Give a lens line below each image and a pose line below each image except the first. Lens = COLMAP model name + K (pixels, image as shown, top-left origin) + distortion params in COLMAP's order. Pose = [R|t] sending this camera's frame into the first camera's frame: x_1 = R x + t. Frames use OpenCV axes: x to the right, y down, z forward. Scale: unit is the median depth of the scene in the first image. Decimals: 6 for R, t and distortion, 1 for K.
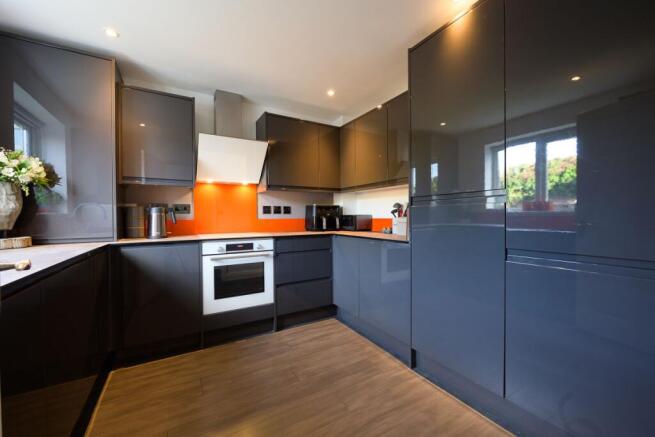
lens RADIAL K [[260.7, 0, 325.6], [0, 260.7, 219.4], [0, 0, 1]] dist [-0.002168, -0.000316]
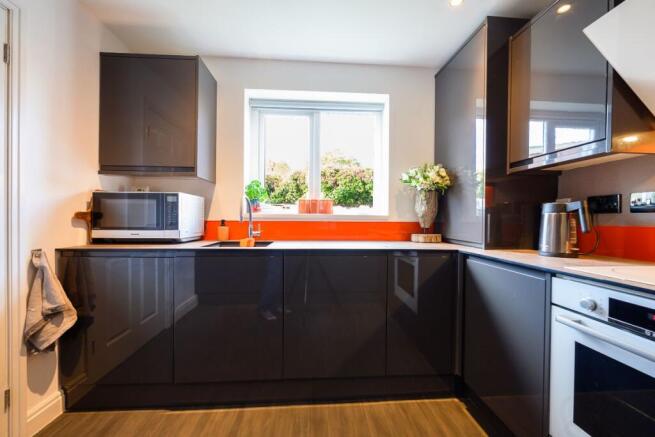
lens RADIAL K [[260.7, 0, 325.6], [0, 260.7, 219.4], [0, 0, 1]] dist [-0.002168, -0.000316]
pose [[-0.442601, 0.010533, -0.896657, 0.096218], [-0.009610, 0.999818, 0.016488, -0.011961], [0.896667, 0.015915, -0.442419, 0.724389]]
